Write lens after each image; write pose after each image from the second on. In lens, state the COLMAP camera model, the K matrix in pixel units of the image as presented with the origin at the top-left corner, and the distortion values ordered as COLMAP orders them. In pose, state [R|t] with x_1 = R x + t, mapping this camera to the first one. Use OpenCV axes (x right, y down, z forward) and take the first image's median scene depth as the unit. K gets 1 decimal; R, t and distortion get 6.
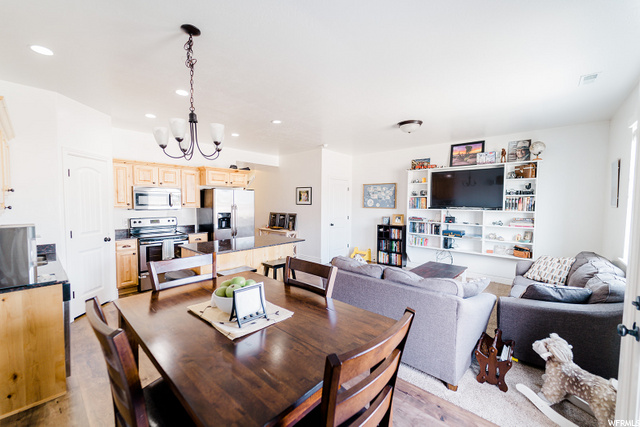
lens RADIAL K [[260.1, 0, 320.0], [0, 260.1, 213.5], [0, 0, 1]] dist [0.000789, -0.000200]
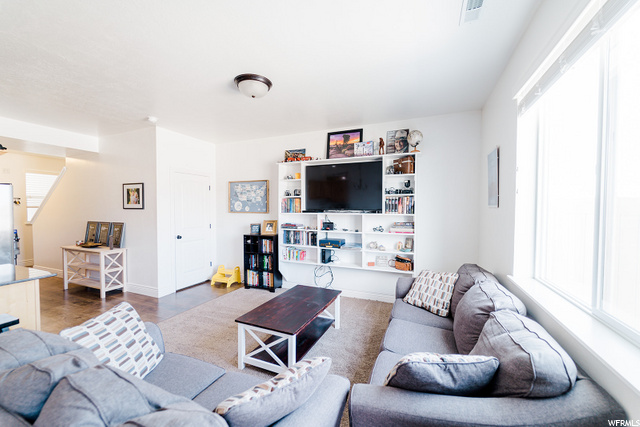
lens RADIAL K [[270.0, 0, 320.0], [0, 270.0, 213.5], [0, 0, 1]] dist [0.001241, -0.000034]
pose [[0.942460, -0.013163, 0.334061, 0.200452], [0.020268, 0.999636, -0.017790, -0.000425], [-0.333705, 0.023537, 0.942384, 0.228684]]
